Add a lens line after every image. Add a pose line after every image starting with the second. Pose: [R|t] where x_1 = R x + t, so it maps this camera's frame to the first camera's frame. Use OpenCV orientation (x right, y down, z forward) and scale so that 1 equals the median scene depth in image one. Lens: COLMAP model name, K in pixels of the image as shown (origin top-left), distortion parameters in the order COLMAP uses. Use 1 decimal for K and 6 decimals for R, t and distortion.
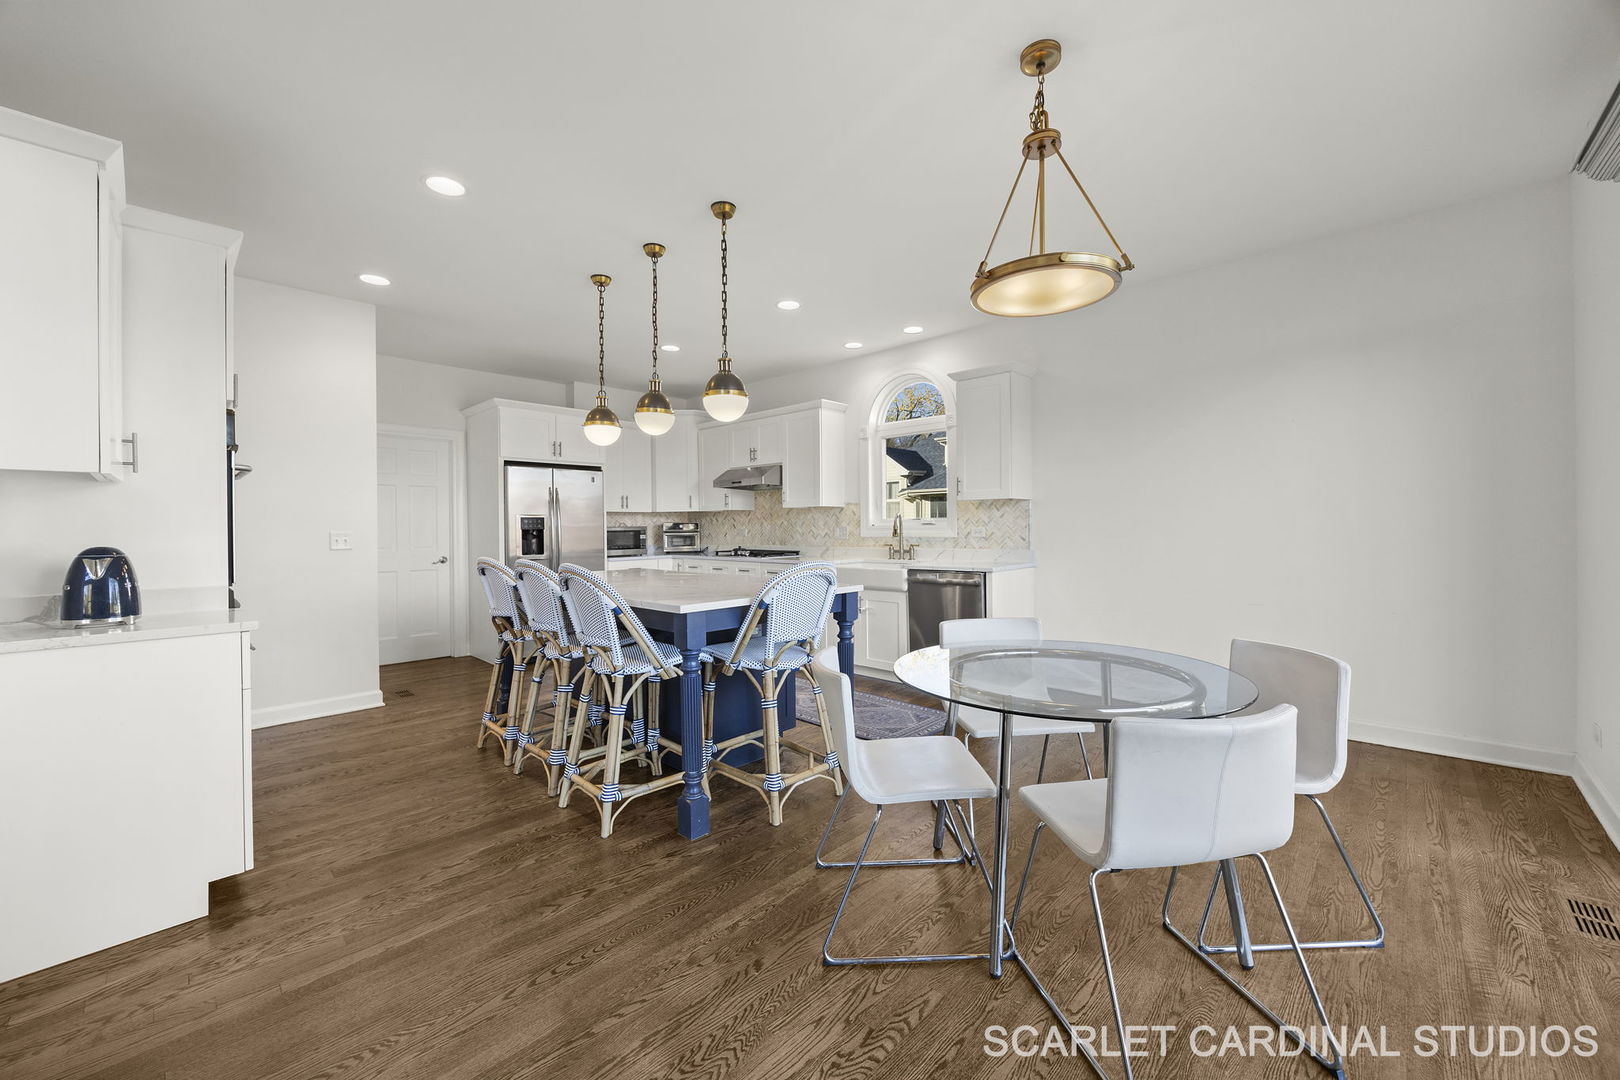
lens RADIAL K [[630.9, 0, 812.7], [0, 630.9, 542.6], [0, 0, 1]] dist [-0.000619, 0.000162]
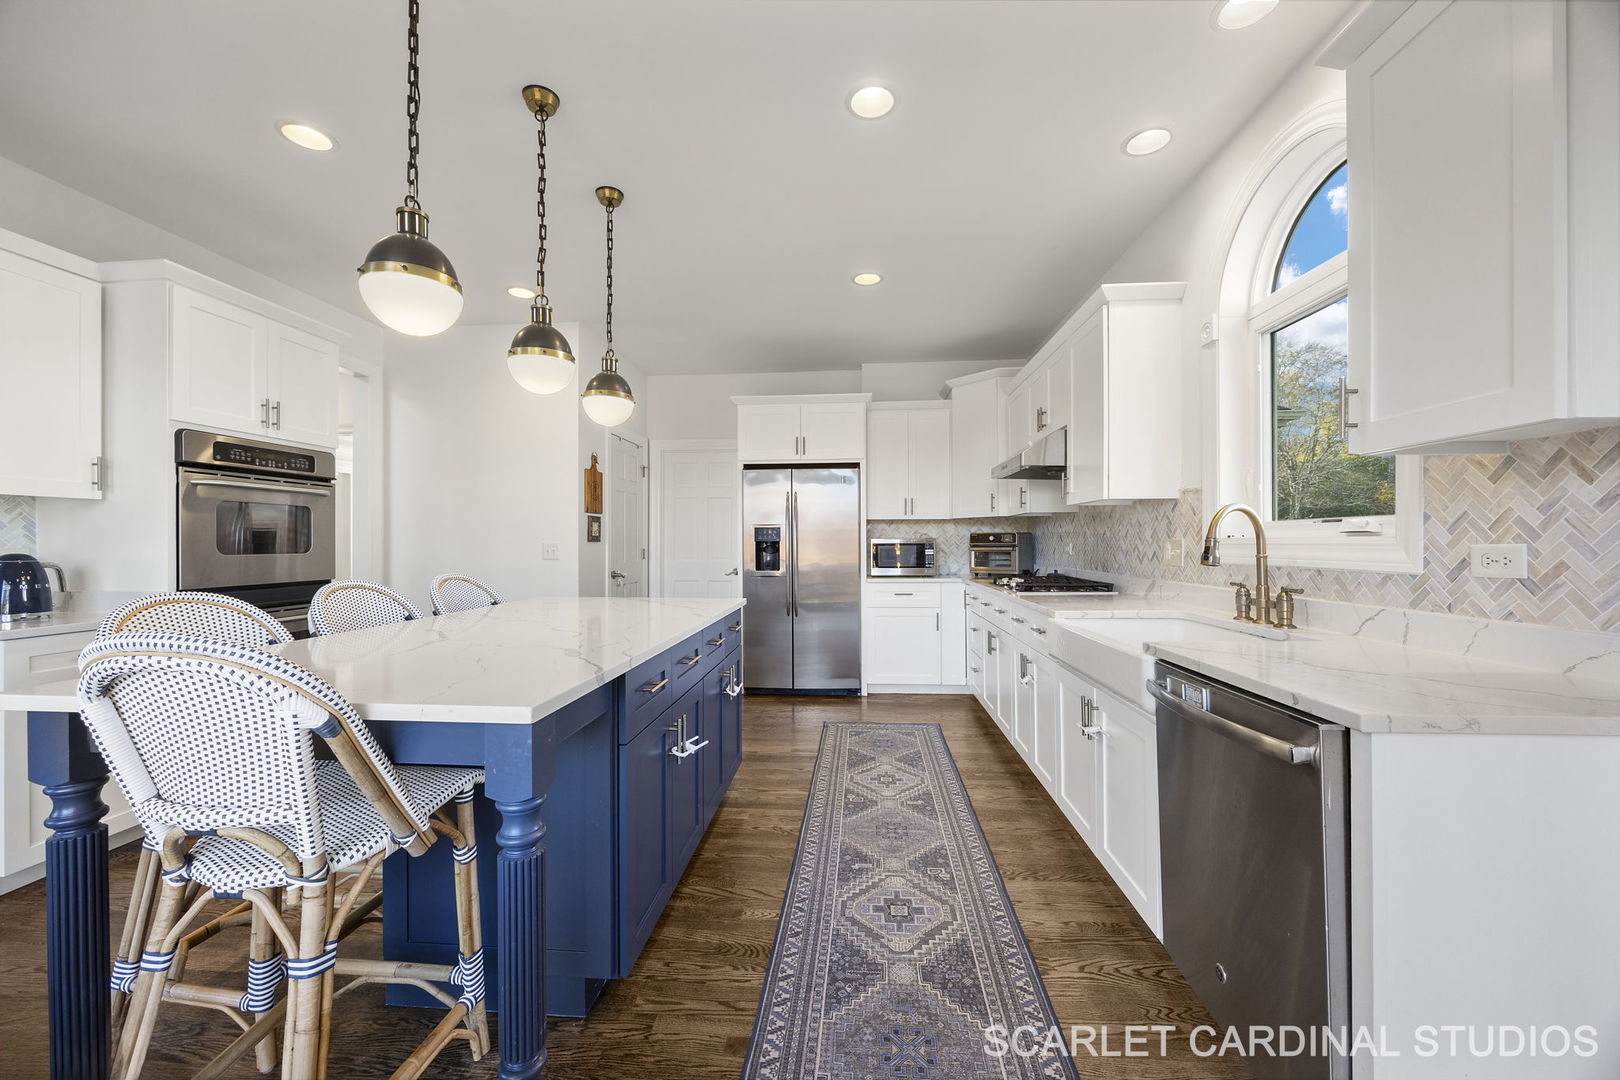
lens RADIAL K [[618.4, 0, 809.6], [0, 618.4, 543.8], [0, 0, 1]] dist [0.001254, 0.000157]
pose [[0.629794, 0.010211, -0.776695, 0.252137], [-0.023505, 0.999706, -0.005917, -0.013649], [0.776406, 0.021983, 0.629849, 0.517188]]
